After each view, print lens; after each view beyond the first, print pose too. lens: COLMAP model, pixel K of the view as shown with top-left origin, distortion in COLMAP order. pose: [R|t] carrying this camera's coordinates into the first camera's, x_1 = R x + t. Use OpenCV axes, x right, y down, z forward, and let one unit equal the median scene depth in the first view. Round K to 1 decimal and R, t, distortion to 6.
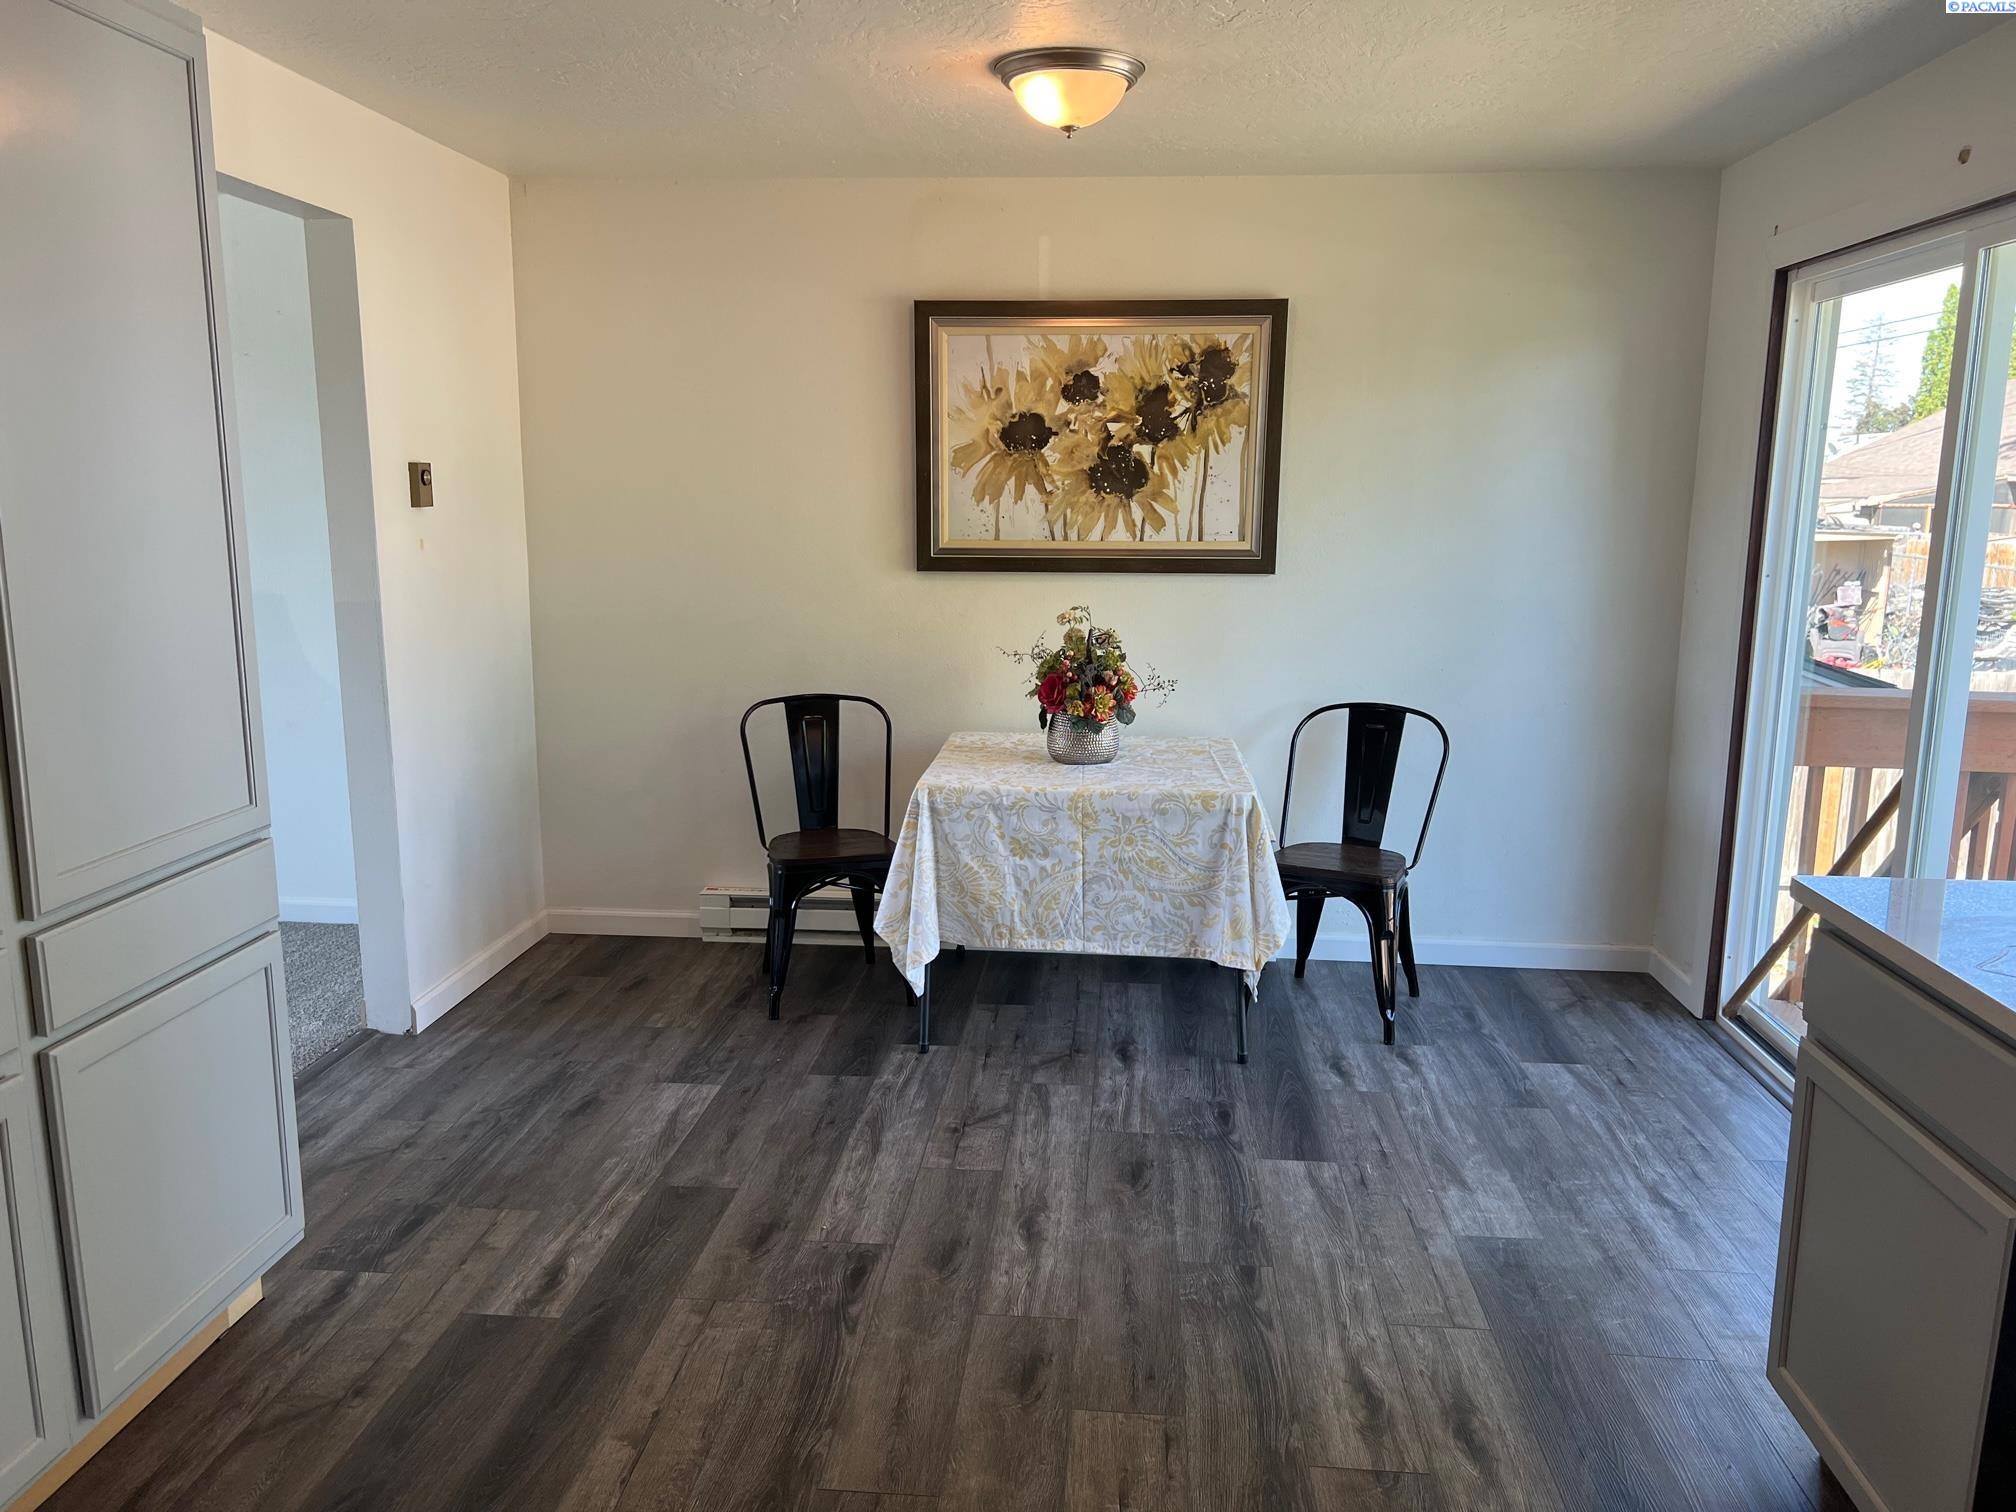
lens RADIAL K [[1524.1, 0, 1008.0], [0, 1524.1, 756.0], [0, 0, 1]] dist [0.164289, -0.328558]
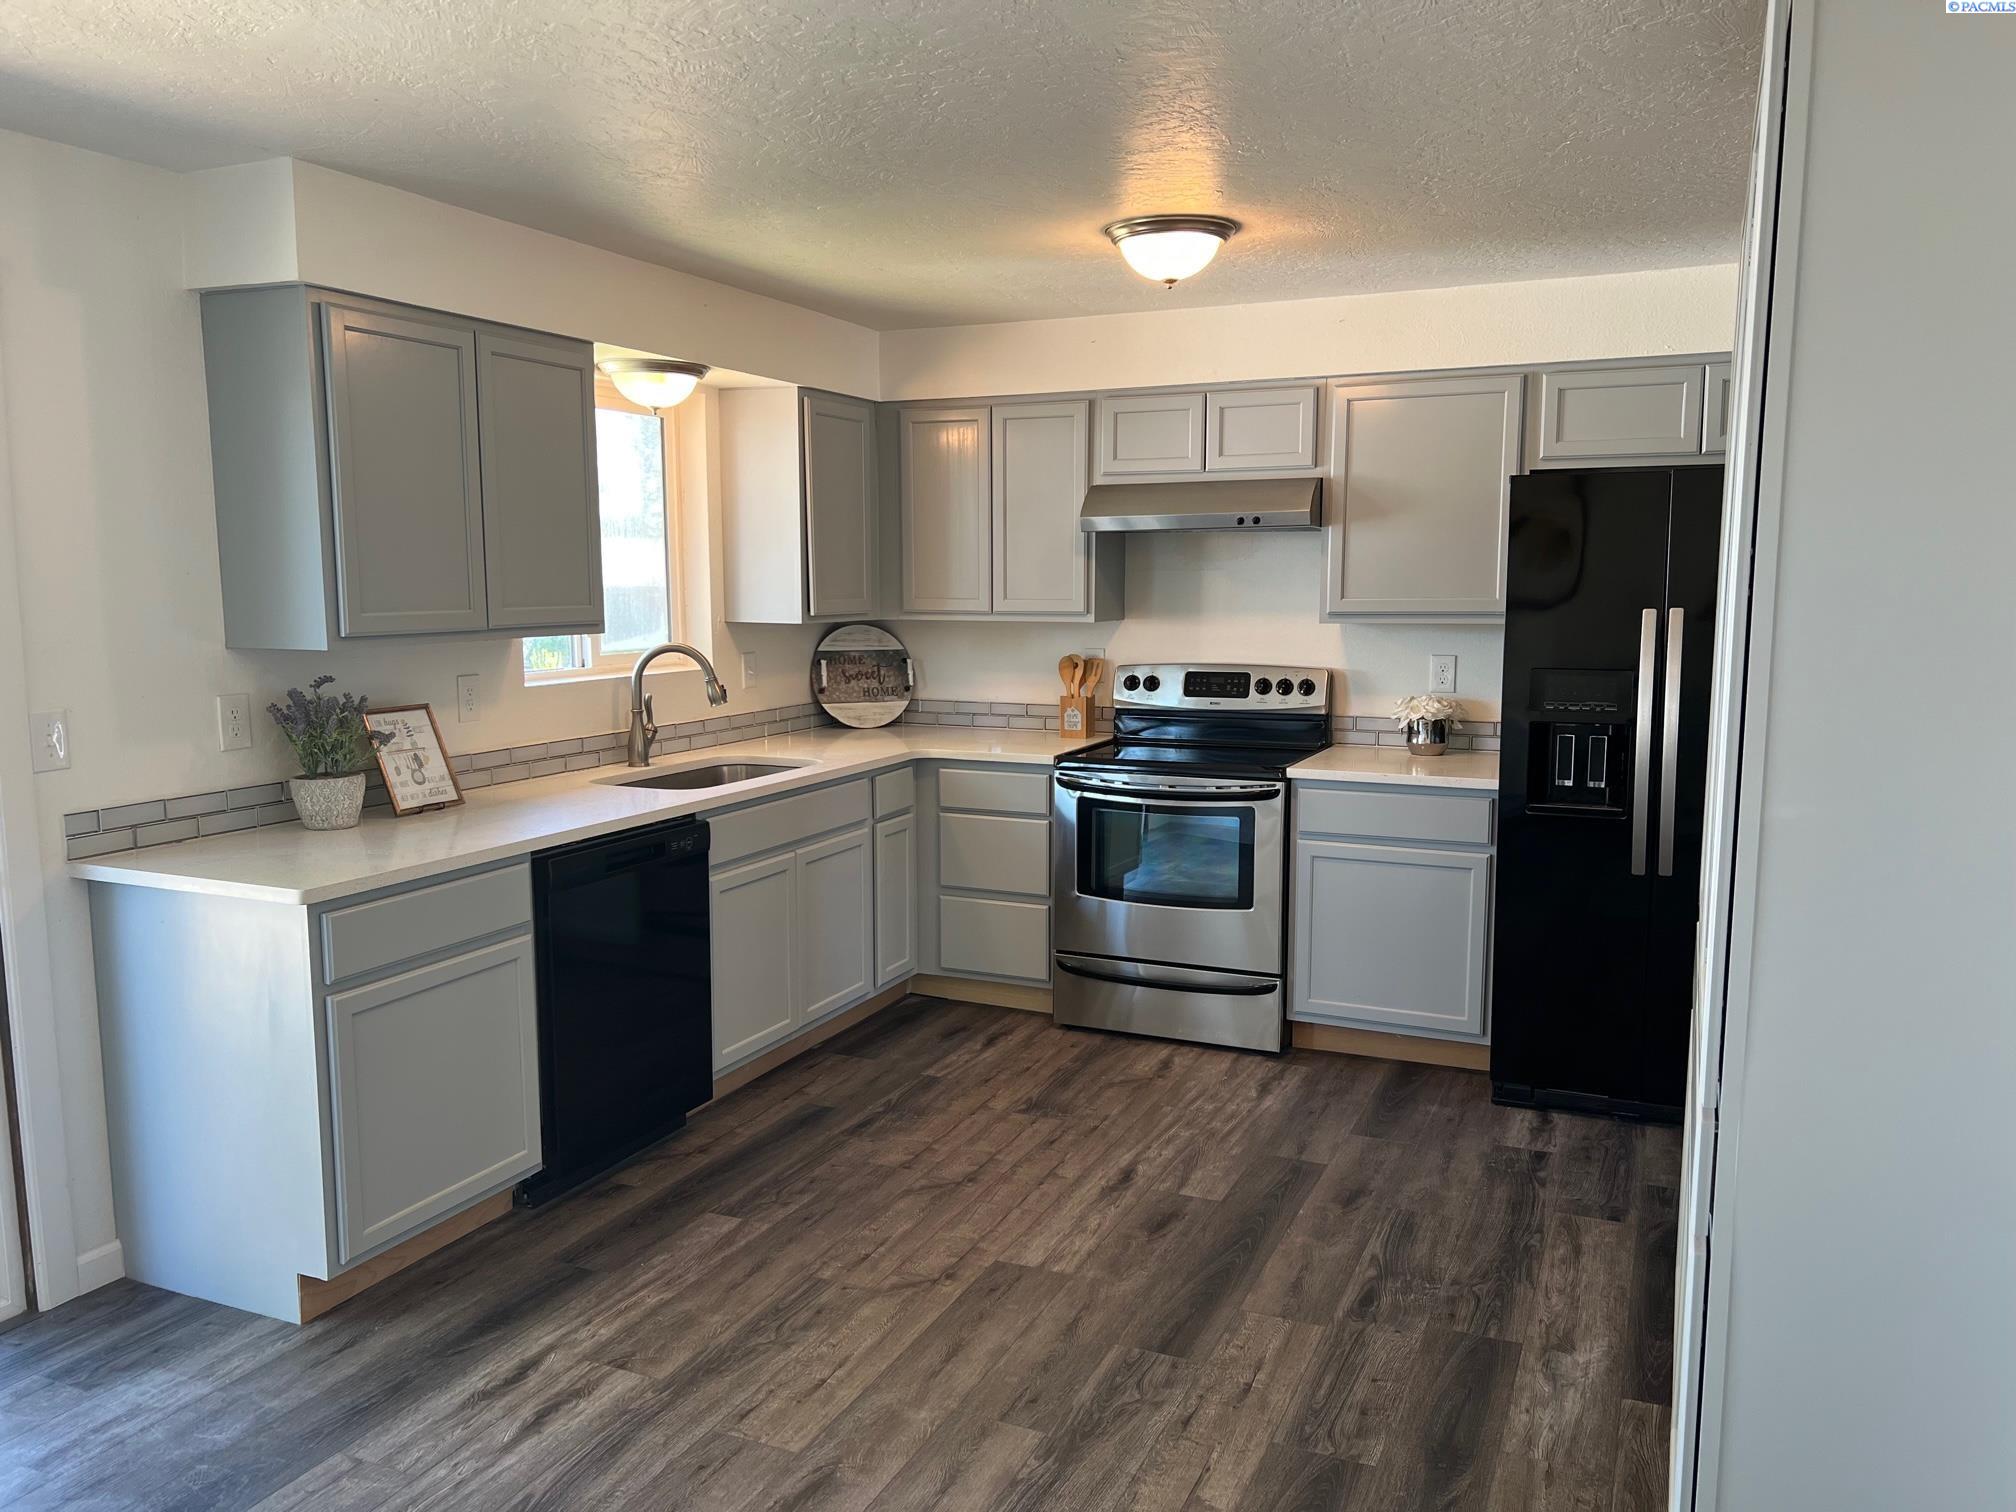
lens RADIAL K [[1512.4, 0, 1008.0], [0, 1512.4, 756.0], [0, 0, 1]] dist [0.127194, -0.259526]
pose [[-0.941846, -0.048206, 0.332568, -0.426677], [0.053739, 0.955314, 0.290666, -0.339489], [-0.331719, 0.291634, -0.897169, 1.774940]]
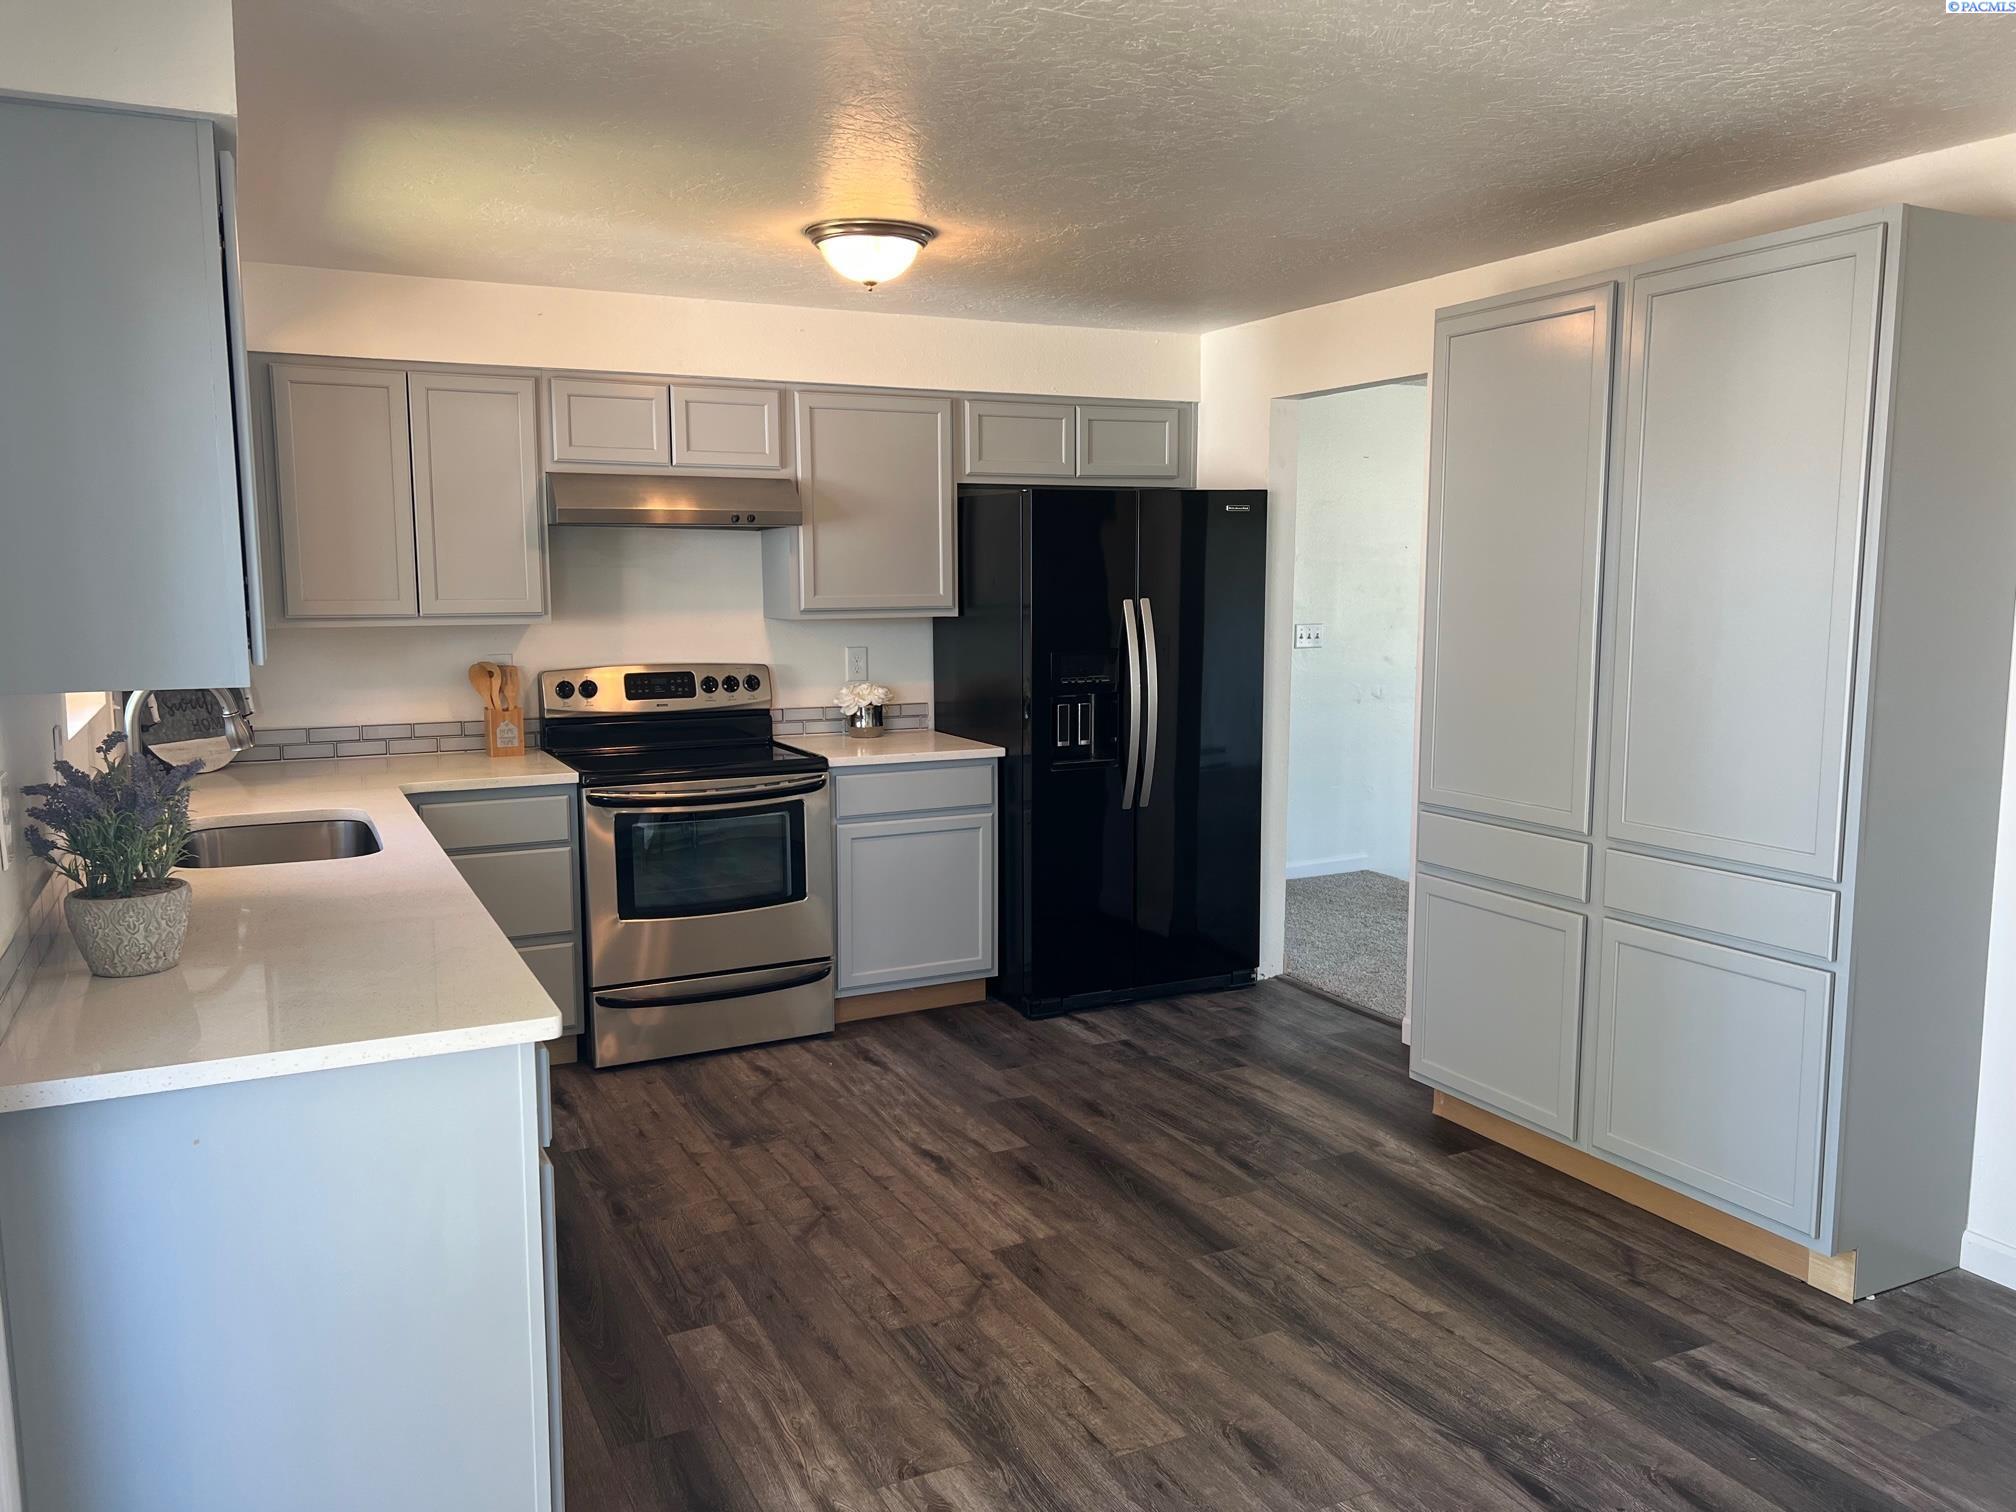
lens RADIAL K [[1519.0, 0, 999.1], [0, 1519.0, 759.9], [0, 0, 1]] dist [0.108500, -0.189426]
pose [[-0.857258, 0.058175, -0.511590, 0.682112], [-0.096555, 0.957806, 0.270711, -0.309828], [0.505753, 0.281465, -0.815470, 1.689315]]
